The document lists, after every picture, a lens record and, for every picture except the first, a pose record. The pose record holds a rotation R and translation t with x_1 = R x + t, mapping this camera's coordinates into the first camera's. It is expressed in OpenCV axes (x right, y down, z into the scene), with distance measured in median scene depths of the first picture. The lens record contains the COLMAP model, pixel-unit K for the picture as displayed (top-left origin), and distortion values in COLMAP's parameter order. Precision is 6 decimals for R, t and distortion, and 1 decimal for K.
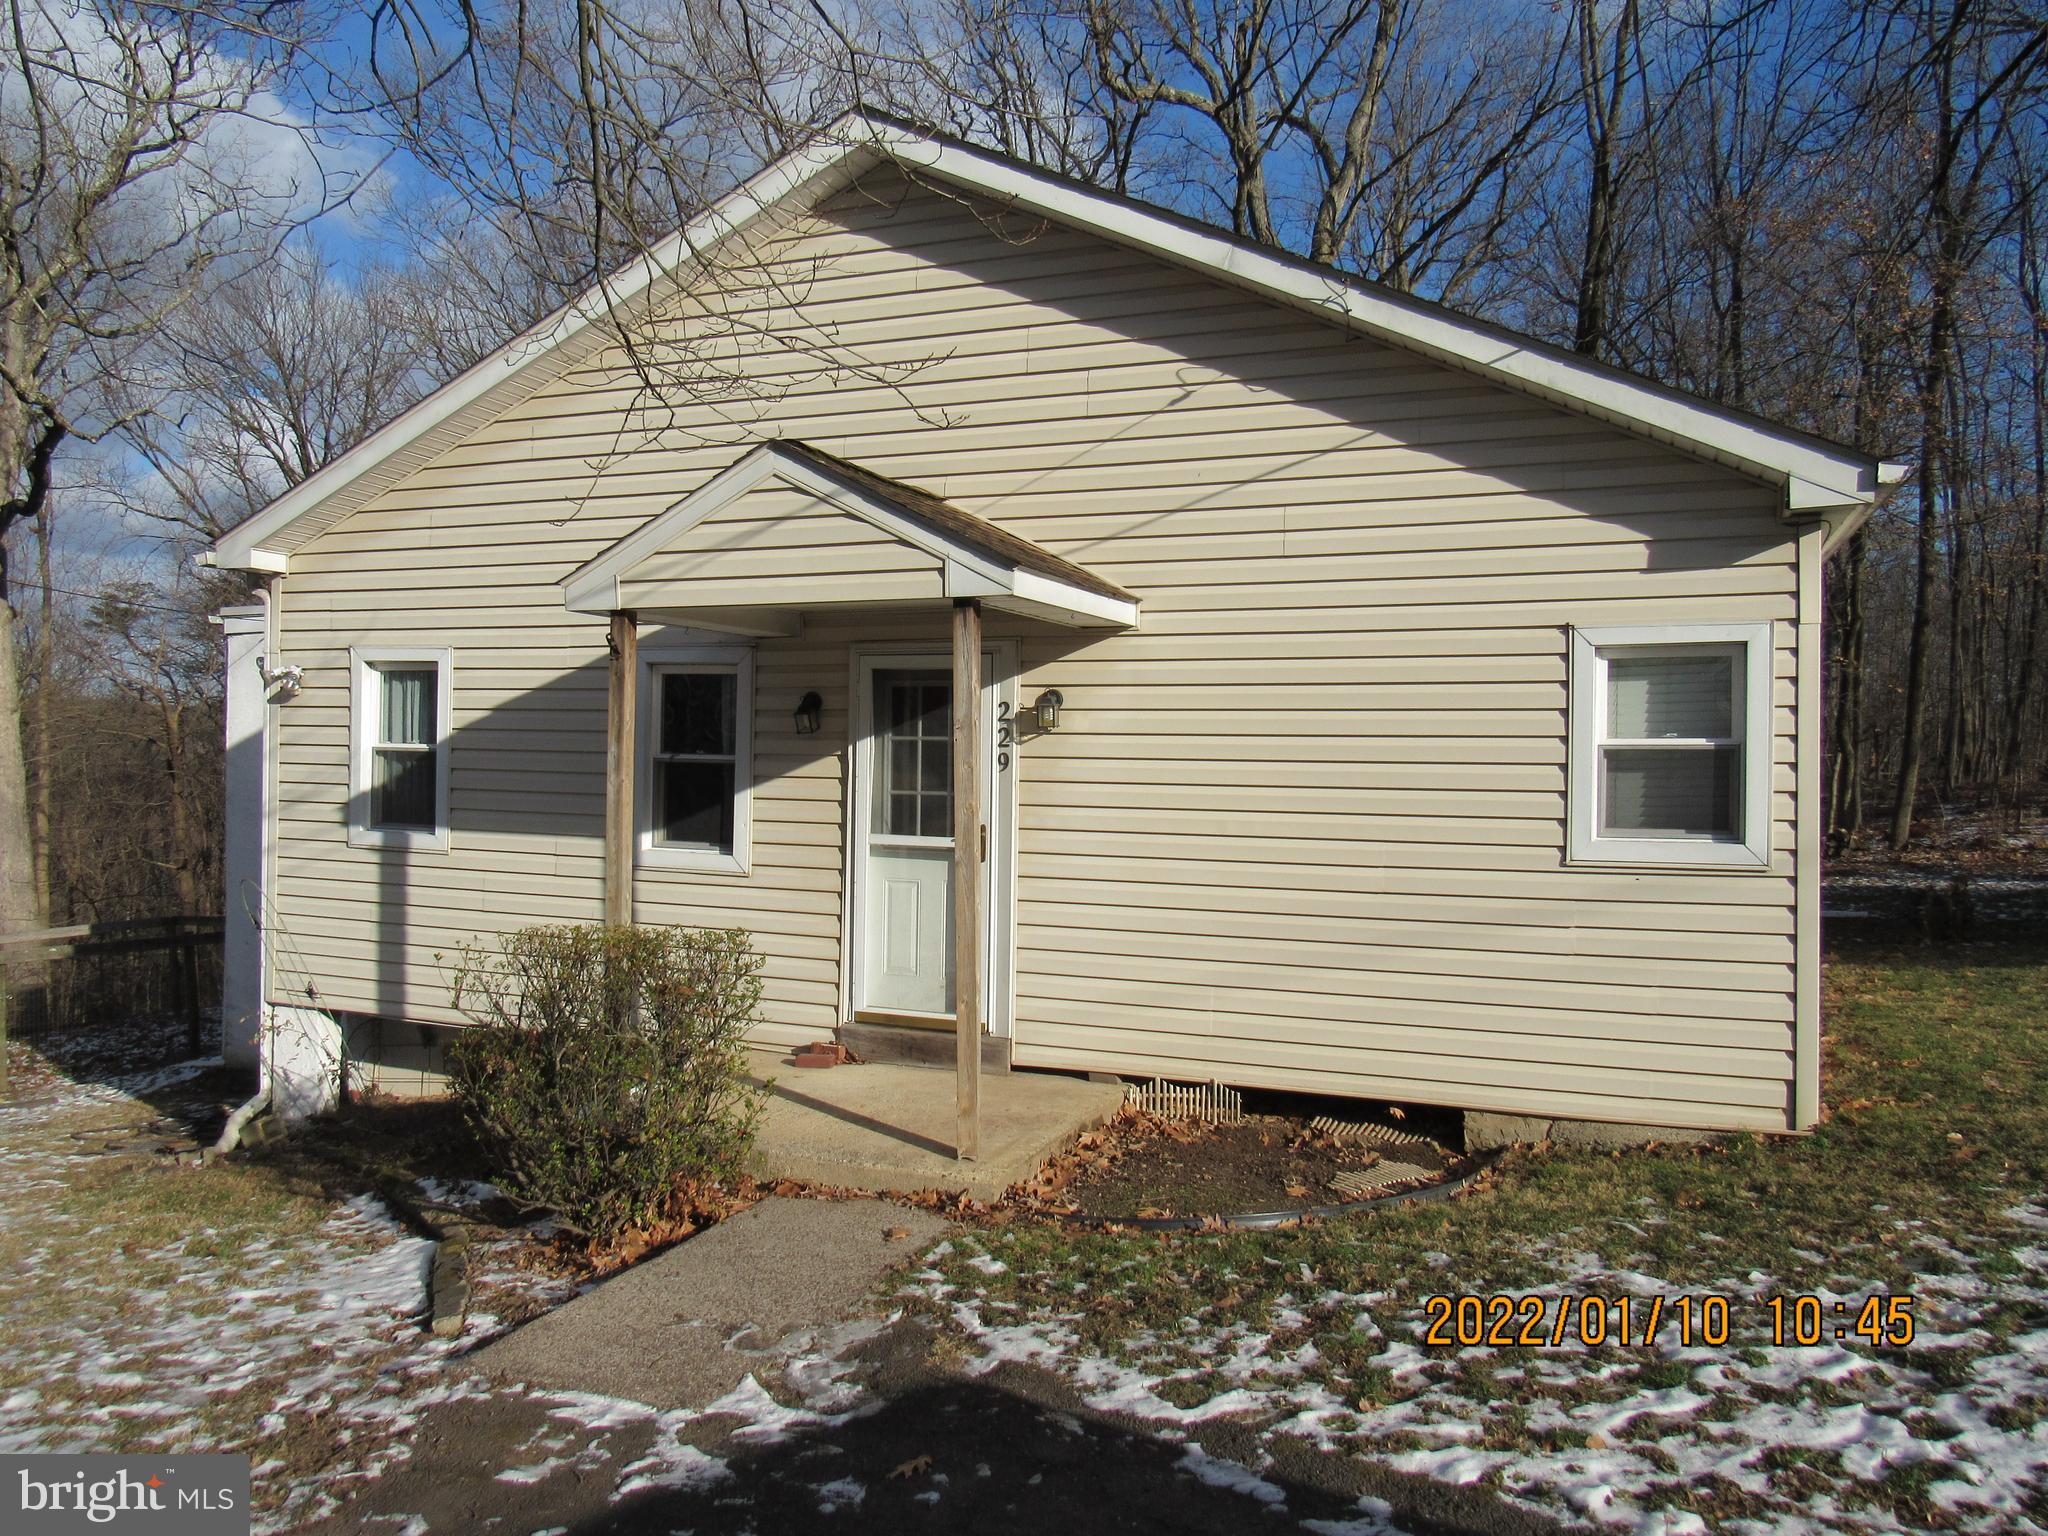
lens RADIAL K [[1481.7, 0, 1019.1], [0, 1481.7, 772.4], [0, 0, 1]] dist [-0.006866, -0.009033]
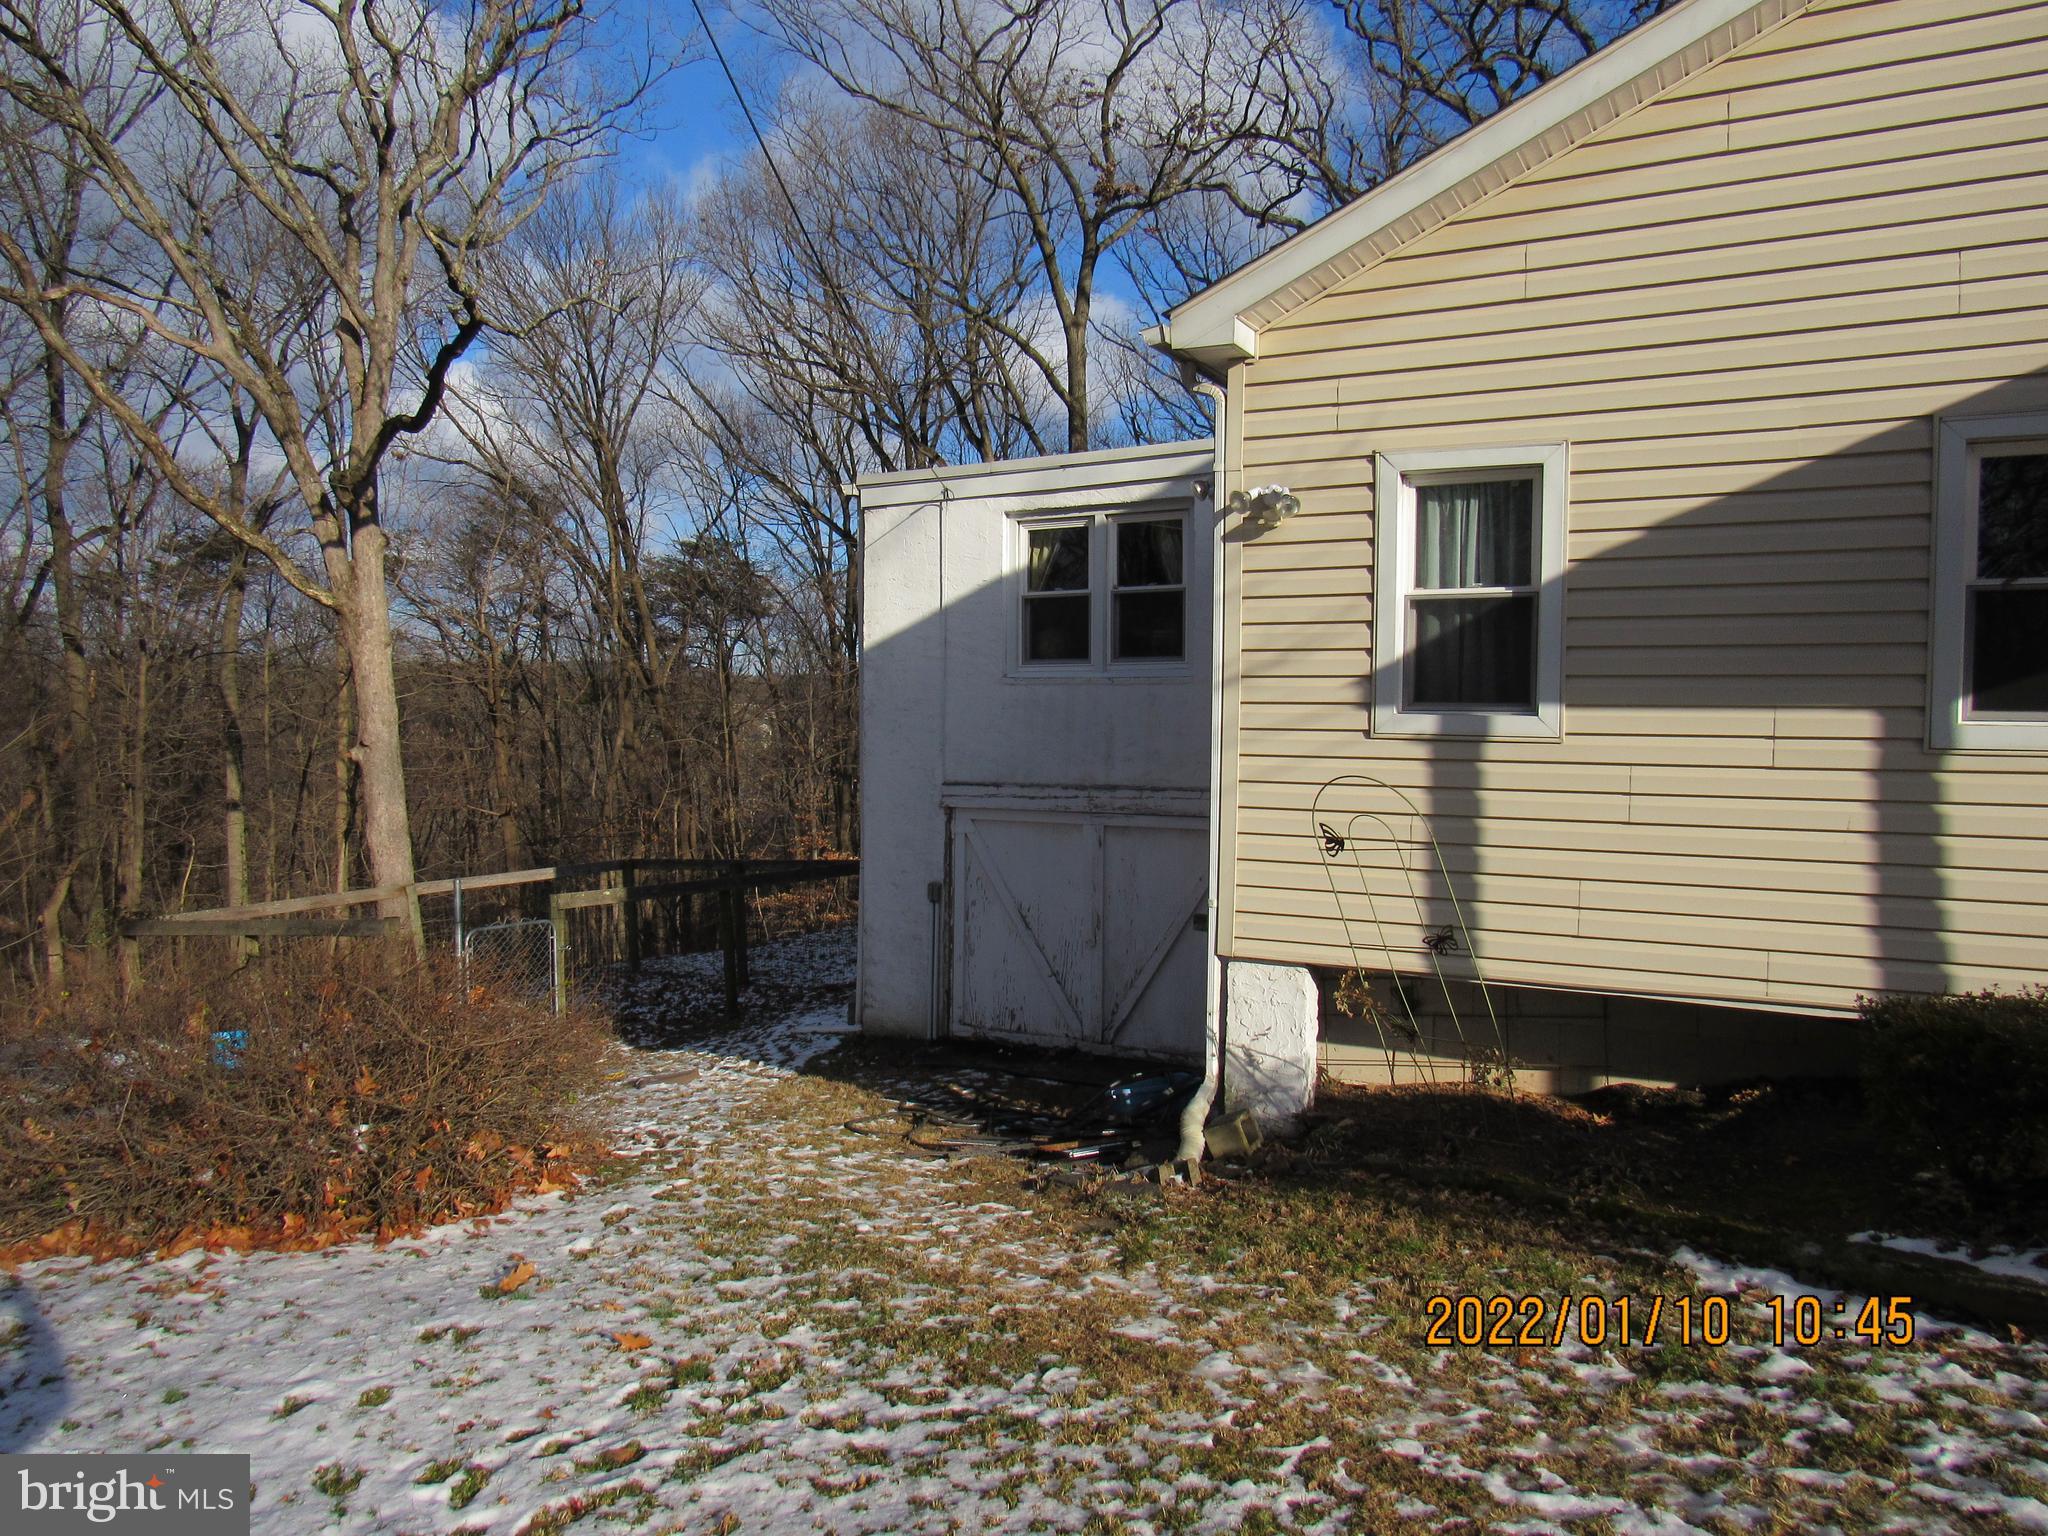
lens RADIAL K [[1481.7, 0, 1030.1], [0, 1481.7, 763.3], [0, 0, 1]] dist [-0.006866, -0.009033]
pose [[0.996253, -0.011780, -0.085680, -0.559318], [0.013780, 0.999645, 0.022794, 0.044540], [0.085381, -0.023889, 0.996062, 0.280714]]
